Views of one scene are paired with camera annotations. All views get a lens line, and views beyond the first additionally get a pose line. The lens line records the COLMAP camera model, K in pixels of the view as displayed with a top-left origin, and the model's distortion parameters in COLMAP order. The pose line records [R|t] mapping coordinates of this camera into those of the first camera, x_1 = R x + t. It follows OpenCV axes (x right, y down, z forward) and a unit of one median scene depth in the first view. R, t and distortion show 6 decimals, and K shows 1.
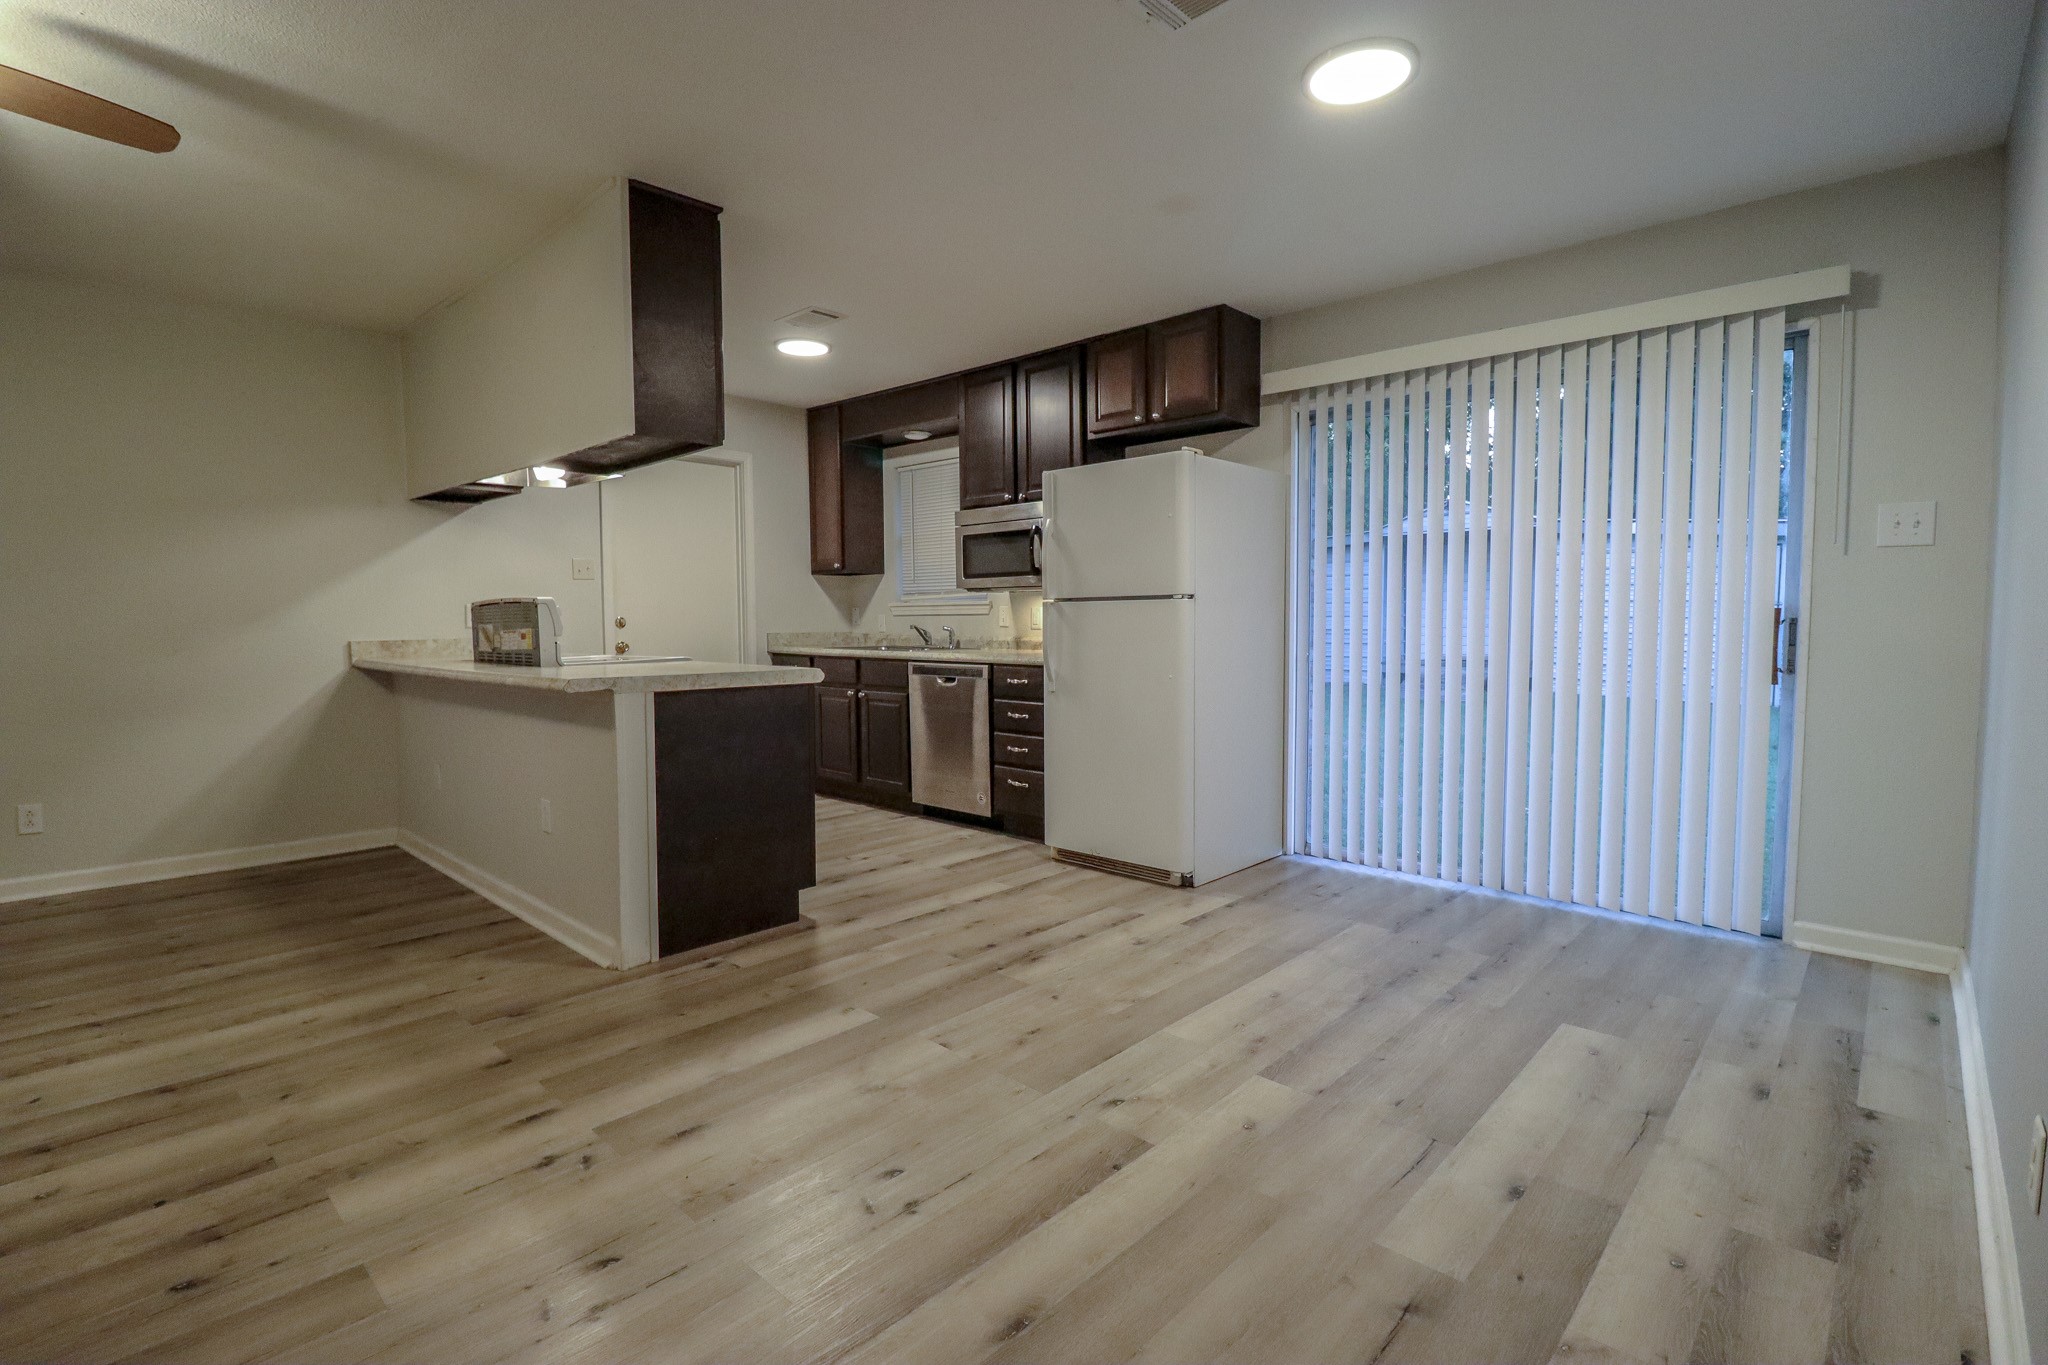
lens RADIAL K [[949.2, 0, 1027.9], [0, 949.2, 678.9], [0, 0, 1]] dist [-0.001425, -0.011975]
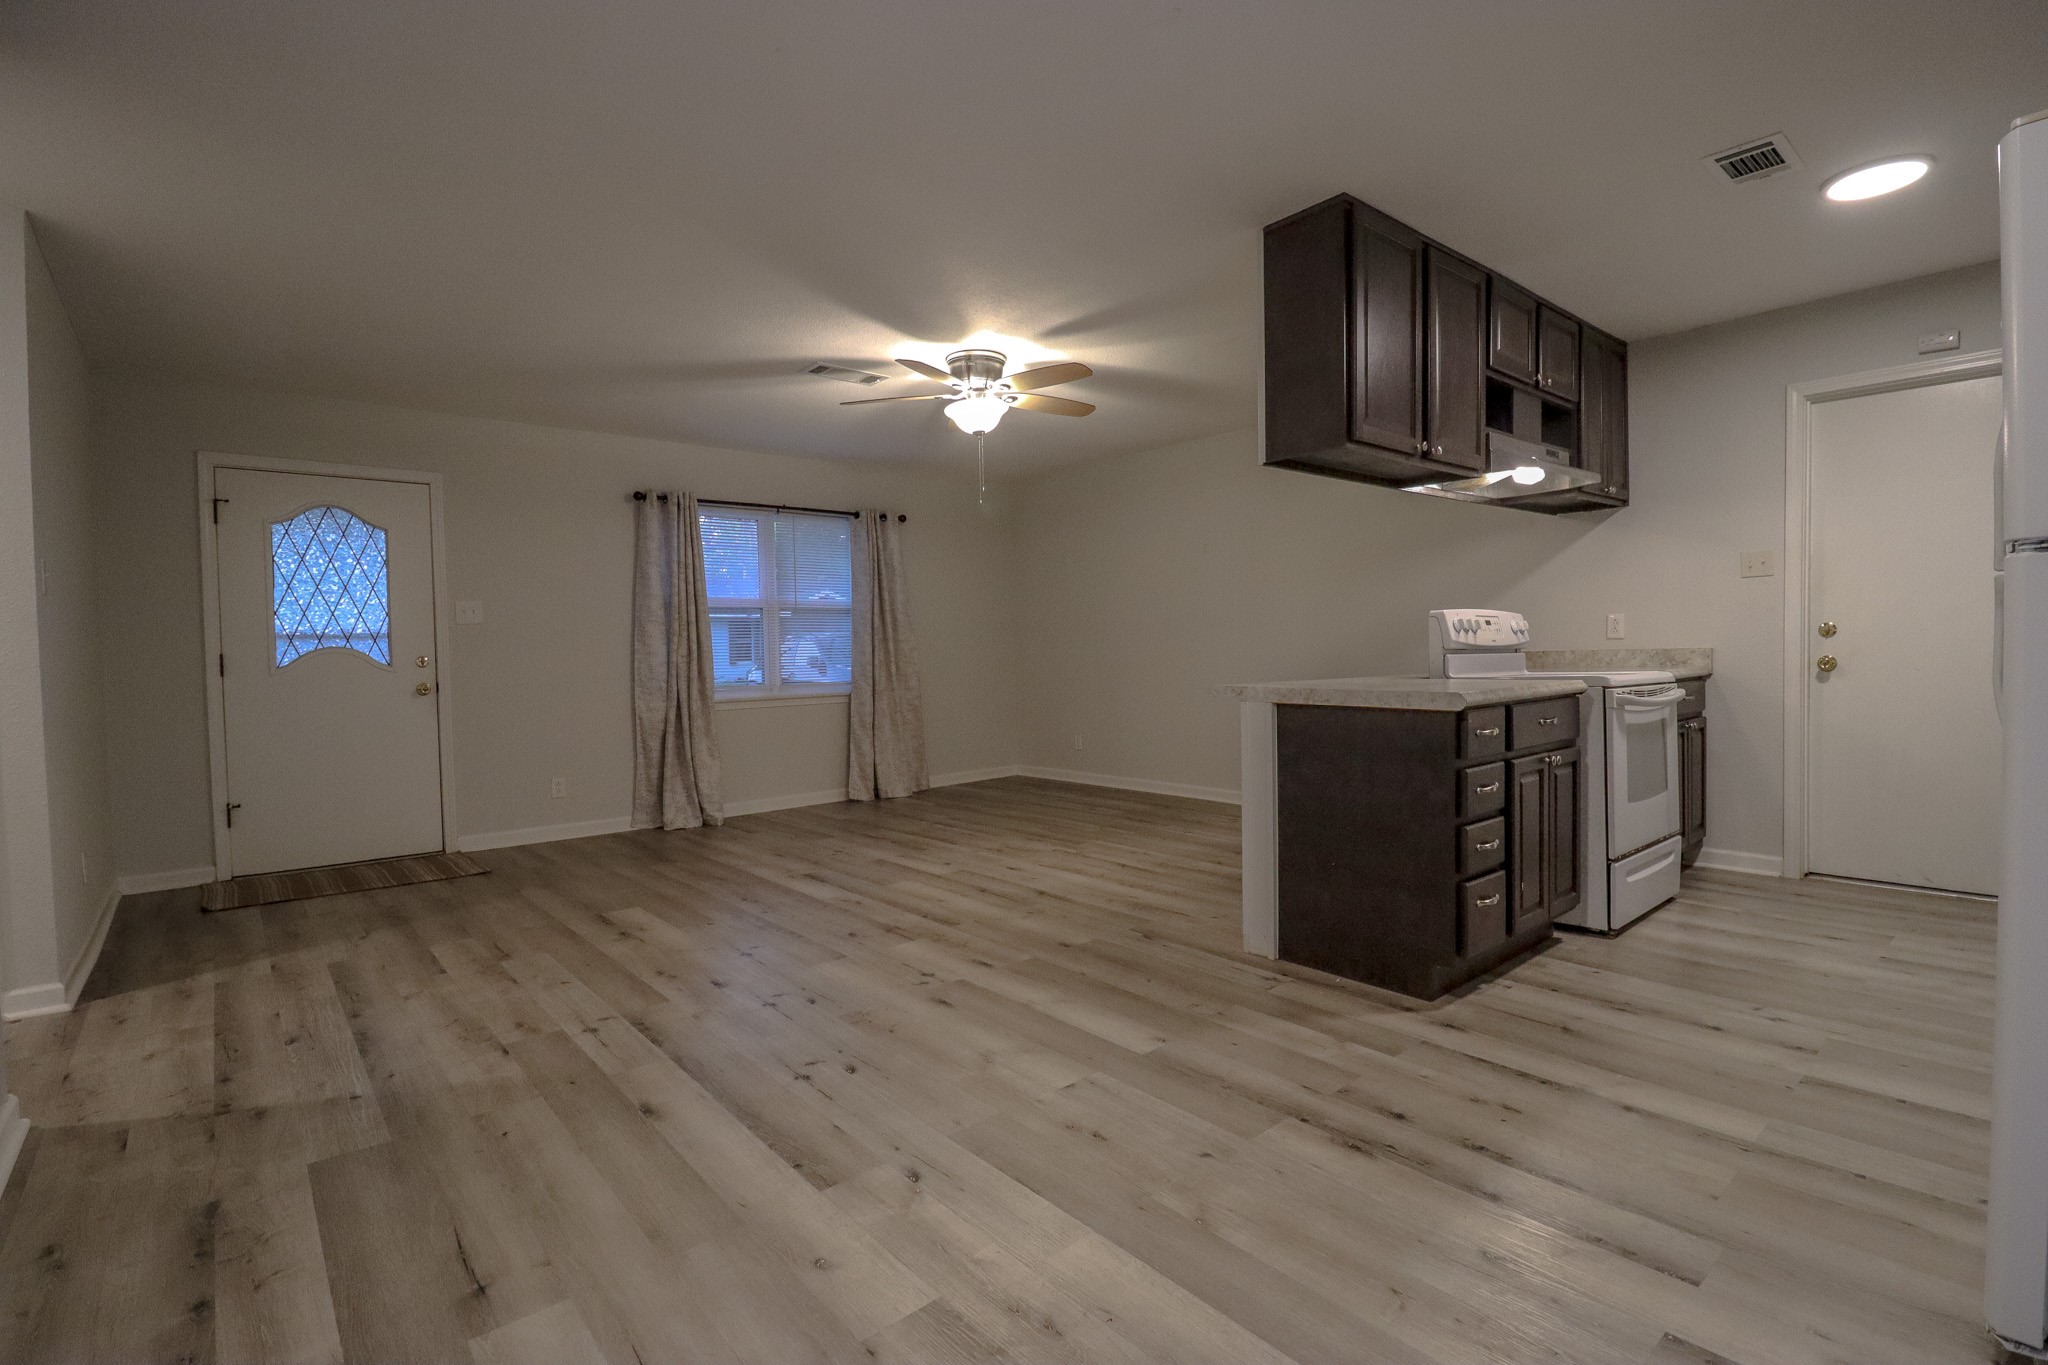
lens RADIAL K [[949.2, 0, 1029.1], [0, 949.2, 677.1], [0, 0, 1]] dist [-0.001425, -0.011975]
pose [[-0.111844, 0.035576, -0.993089, 0.648857], [-0.044553, 0.998175, 0.040776, -0.043617], [0.992727, 0.048805, -0.110055, 0.808040]]
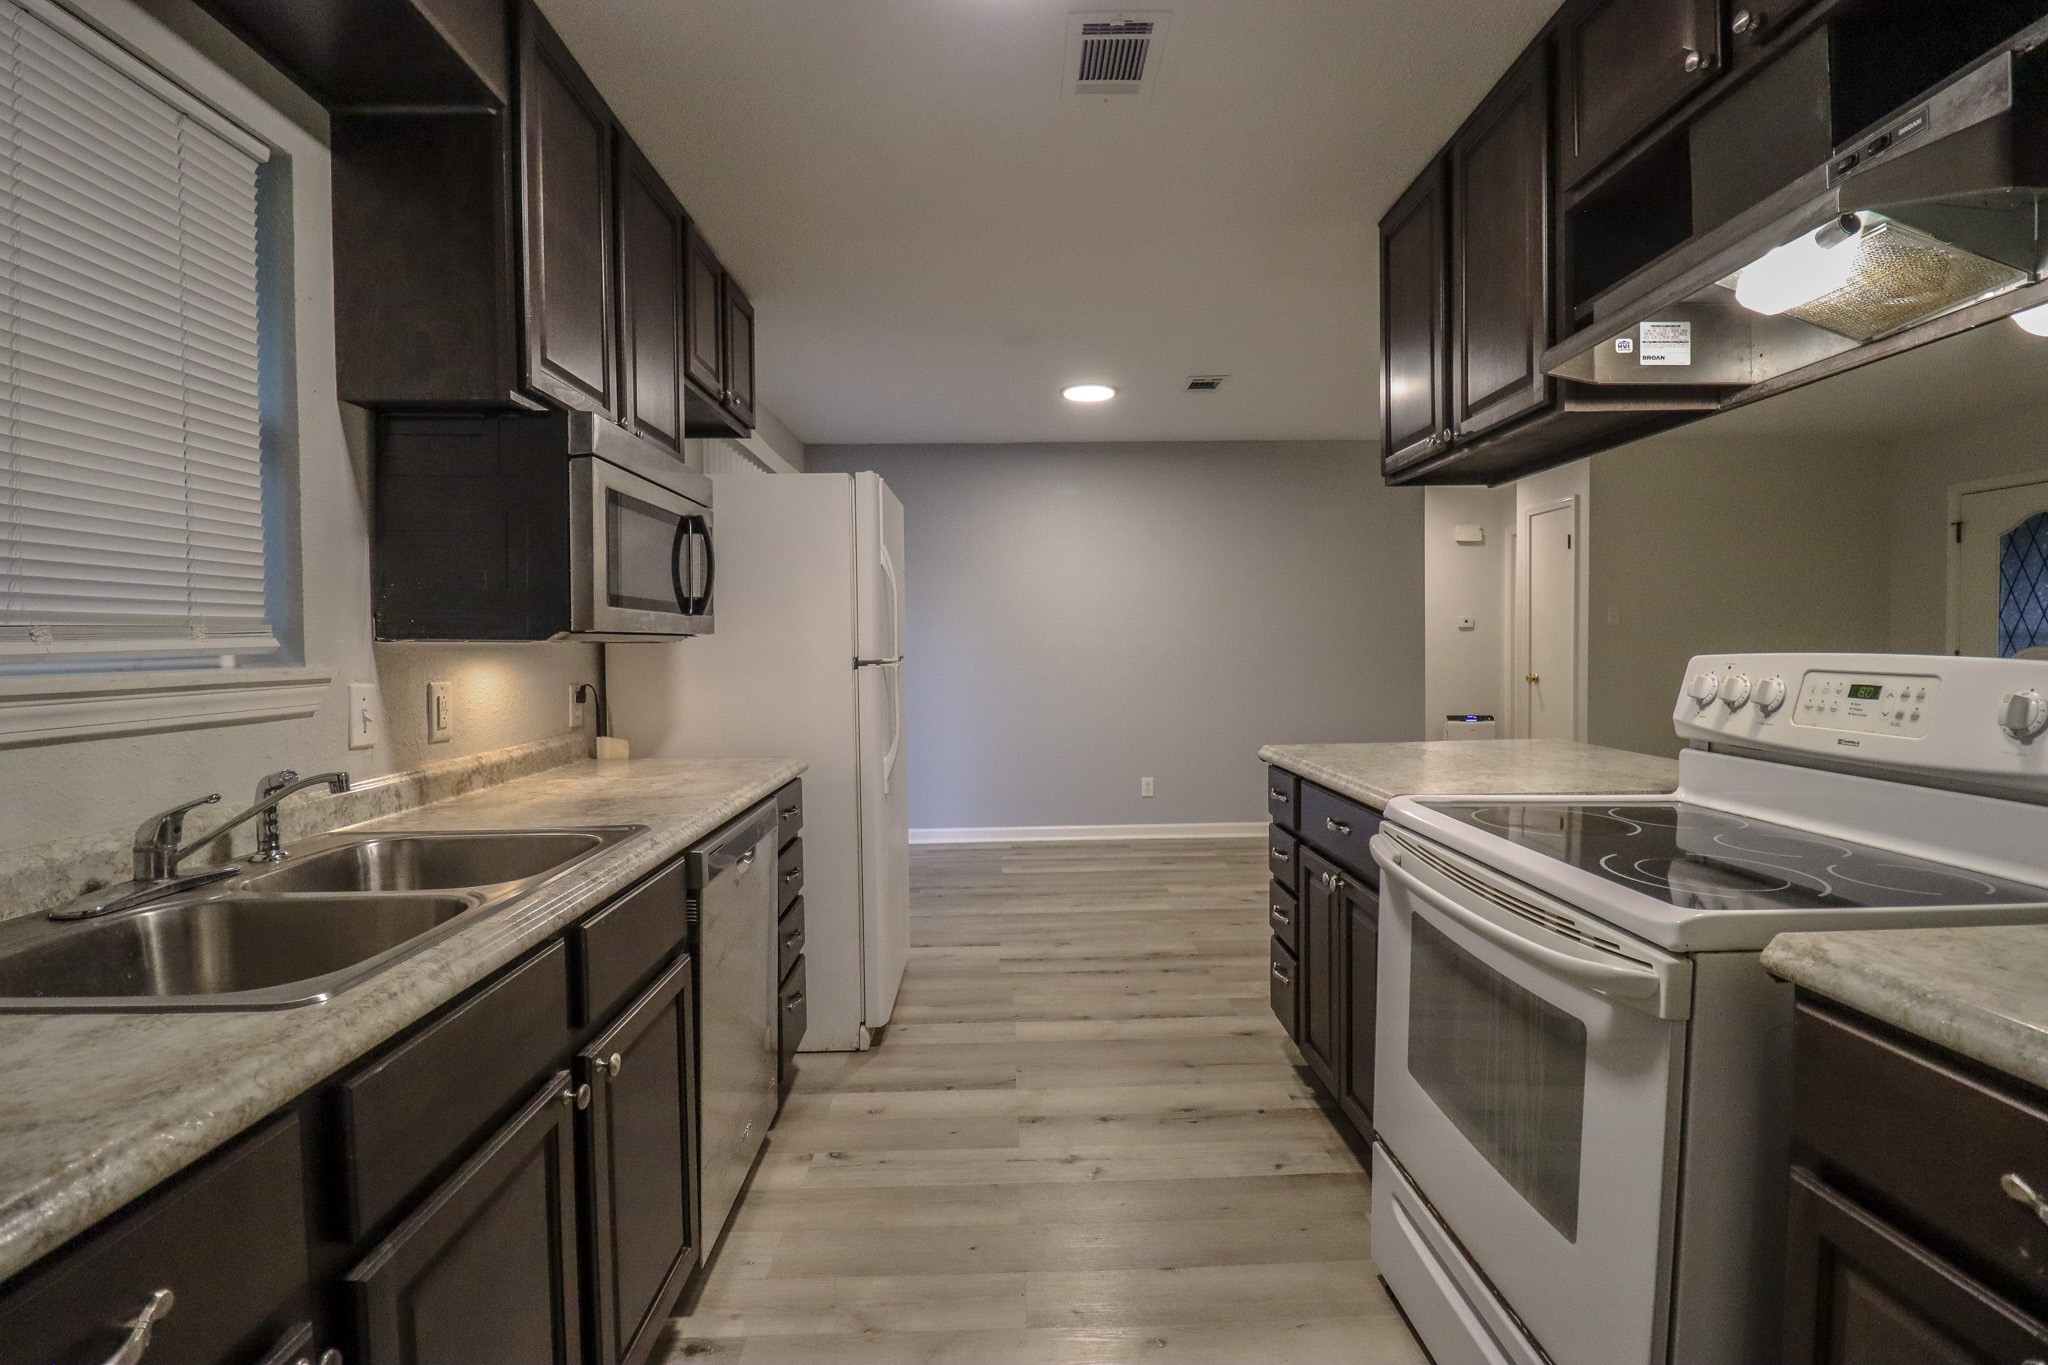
lens RADIAL K [[949.2, 0, 1032.6], [0, 949.2, 672.3], [0, 0, 1]] dist [-0.001425, -0.011975]
pose [[-0.701431, -0.010145, 0.712665, -0.723502], [0.059762, 0.995540, 0.072992, -0.158535], [-0.710227, 0.093789, -0.697697, 1.870956]]
